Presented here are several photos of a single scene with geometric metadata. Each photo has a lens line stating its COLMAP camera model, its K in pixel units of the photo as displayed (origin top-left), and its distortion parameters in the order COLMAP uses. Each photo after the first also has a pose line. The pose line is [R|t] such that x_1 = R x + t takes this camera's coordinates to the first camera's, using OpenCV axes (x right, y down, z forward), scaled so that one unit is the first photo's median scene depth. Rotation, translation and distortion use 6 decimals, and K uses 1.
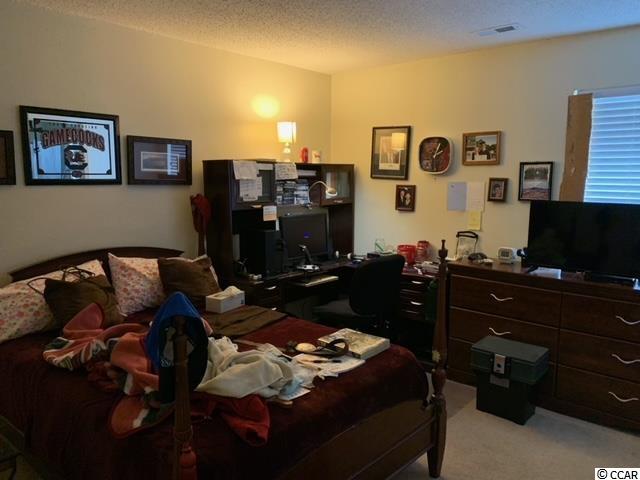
lens RADIAL K [[489.5, 0, 320.7], [0, 489.5, 250.3], [0, 0, 1]] dist [0.004263, -0.003498]
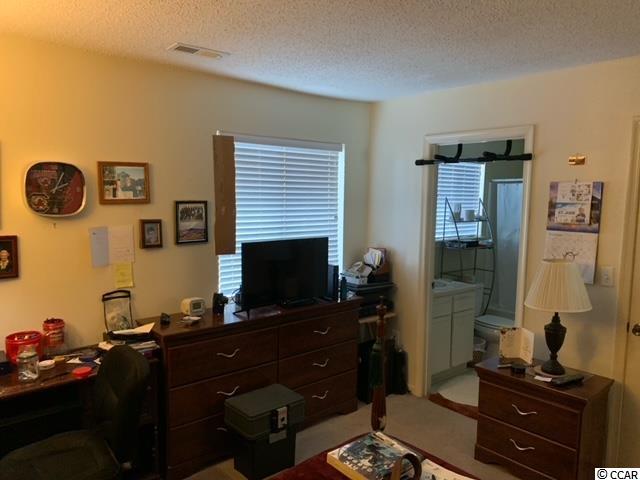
lens RADIAL K [[489.5, 0, 320.7], [0, 489.5, 250.3], [0, 0, 1]] dist [0.004263, -0.003498]
pose [[0.116126, -0.116849, 0.986337, -0.422682], [0.142268, 0.984773, 0.099914, -0.137954], [-0.982993, 0.128722, 0.130981, 0.615469]]
